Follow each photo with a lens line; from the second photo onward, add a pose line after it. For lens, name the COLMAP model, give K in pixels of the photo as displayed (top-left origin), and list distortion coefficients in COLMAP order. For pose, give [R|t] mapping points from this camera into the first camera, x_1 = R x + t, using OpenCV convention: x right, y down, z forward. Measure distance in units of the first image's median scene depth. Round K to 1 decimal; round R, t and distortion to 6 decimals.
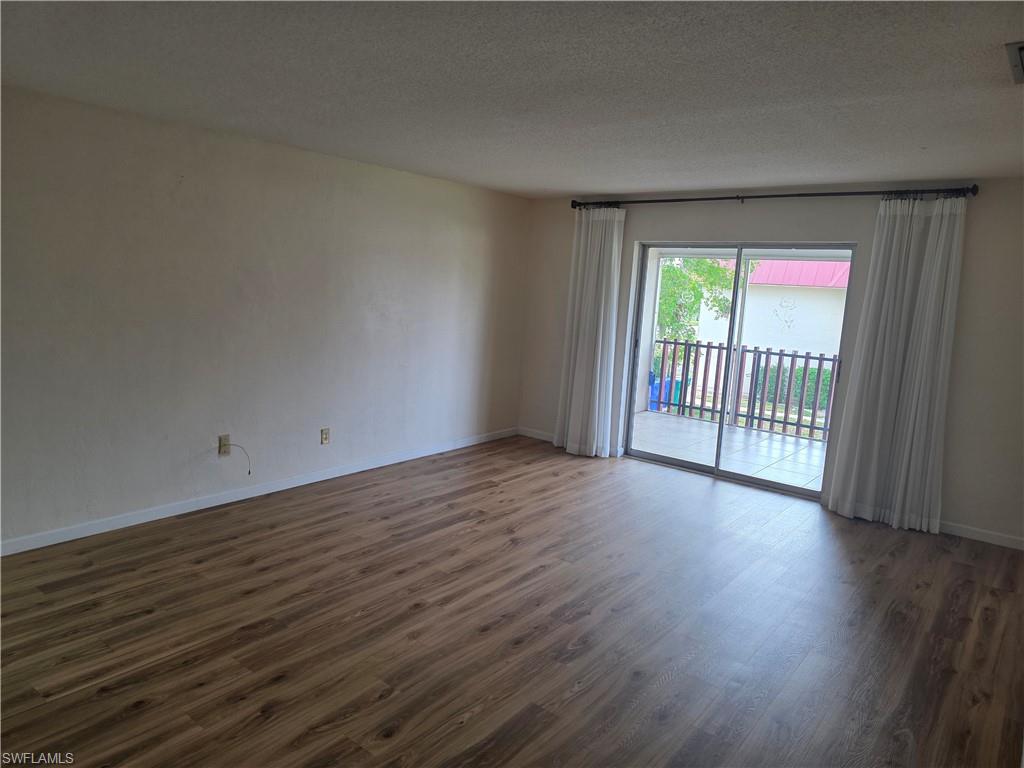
lens RADIAL K [[674.6, 0, 513.7], [0, 674.6, 349.3], [0, 0, 1]] dist [0.043146, -0.039236]
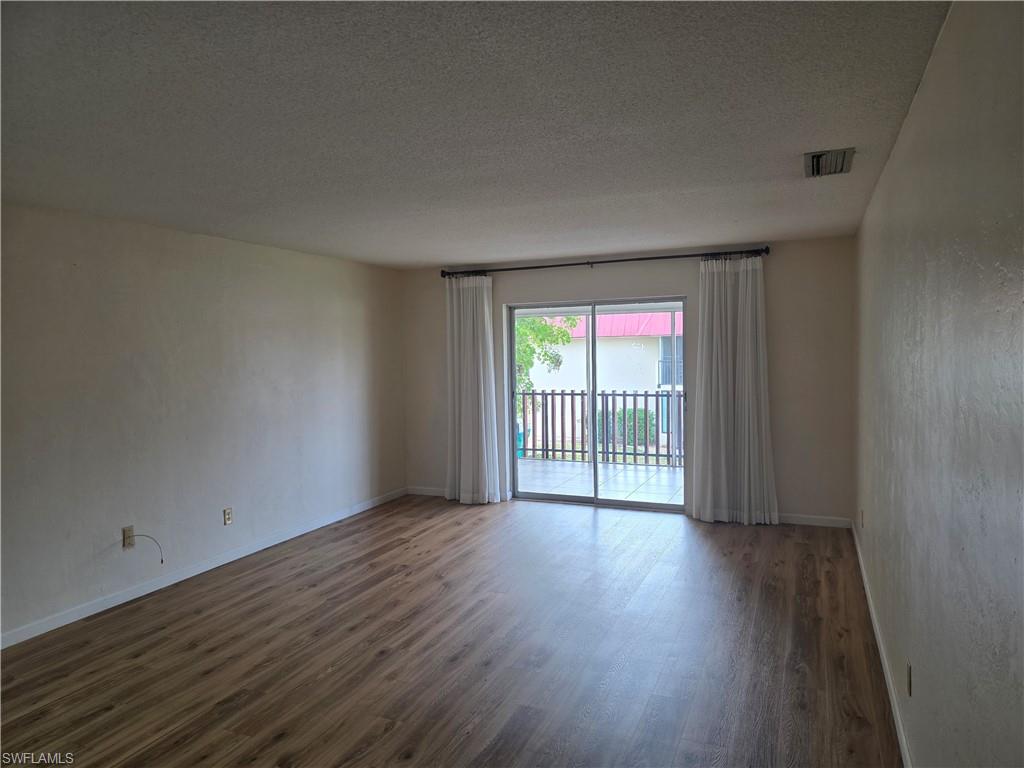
lens RADIAL K [[674.6, 0, 513.7], [0, 674.6, 349.3], [0, 0, 1]] dist [0.043146, -0.039236]
pose [[0.961375, -0.073128, 0.265348, -0.144806], [0.098201, 0.991743, -0.082472, 0.011097], [-0.257126, 0.105344, 0.960619, -0.094757]]
